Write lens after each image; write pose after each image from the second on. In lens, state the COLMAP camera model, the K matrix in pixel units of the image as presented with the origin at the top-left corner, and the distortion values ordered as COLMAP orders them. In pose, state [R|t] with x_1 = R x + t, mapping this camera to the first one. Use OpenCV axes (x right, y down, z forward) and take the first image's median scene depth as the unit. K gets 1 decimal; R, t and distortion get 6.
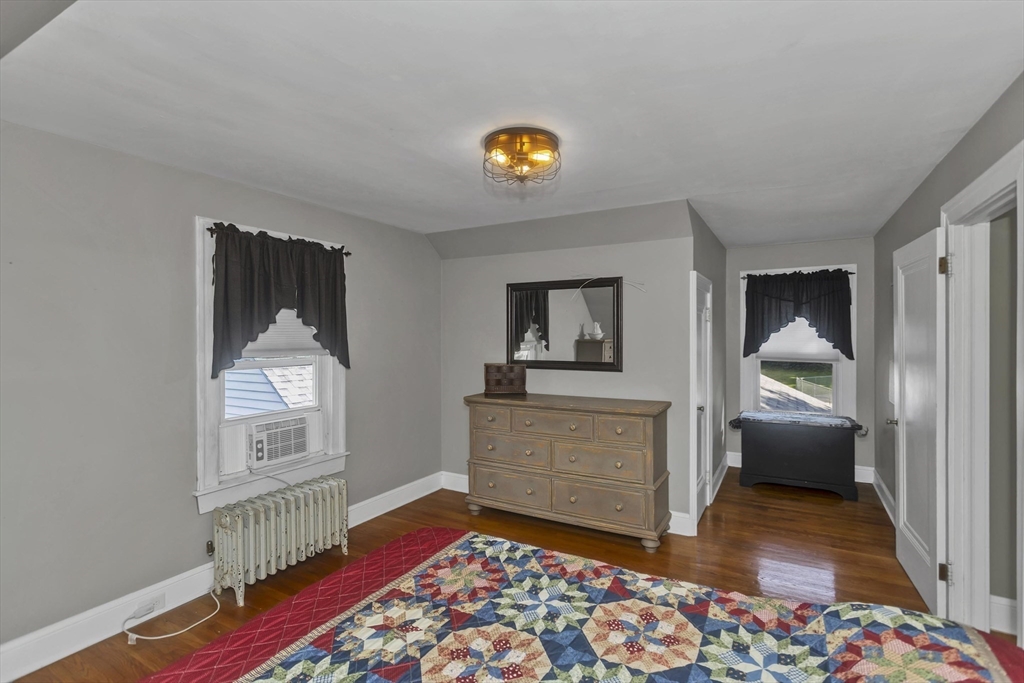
lens RADIAL K [[492.4, 0, 513.4], [0, 492.4, 334.1], [0, 0, 1]] dist [-0.001672, -0.000132]
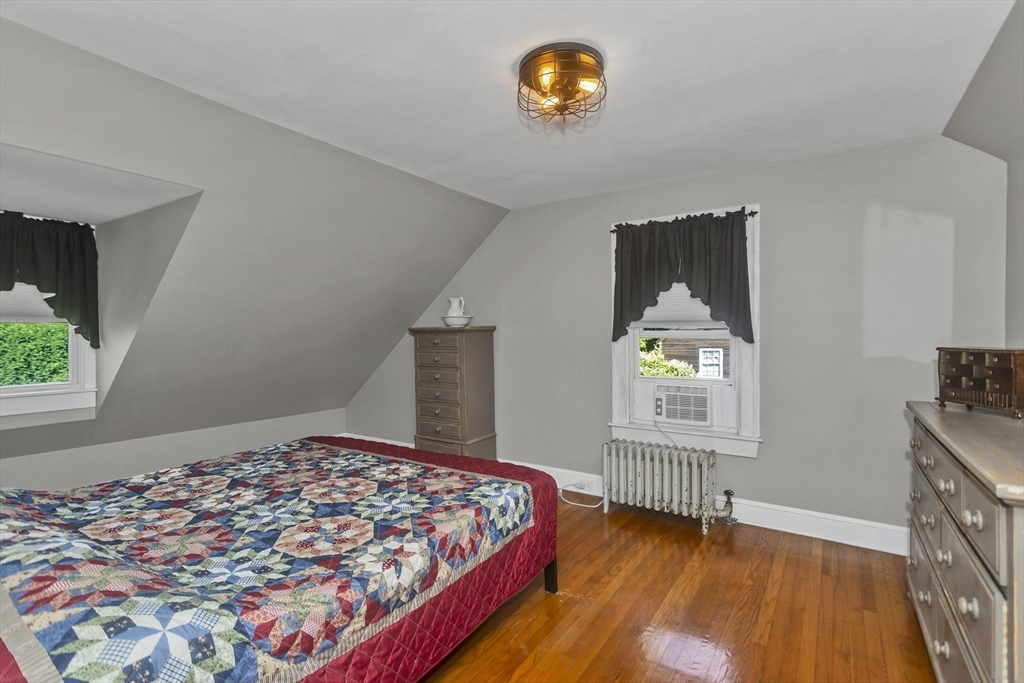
lens RADIAL K [[492.4, 0, 513.4], [0, 492.4, 334.1], [0, 0, 1]] dist [-0.001672, -0.000132]
pose [[-0.081860, 0.004108, -0.996635, 1.053204], [0.001582, 0.999991, 0.003992, 0.089930], [0.996643, -0.001250, -0.081866, 1.163691]]
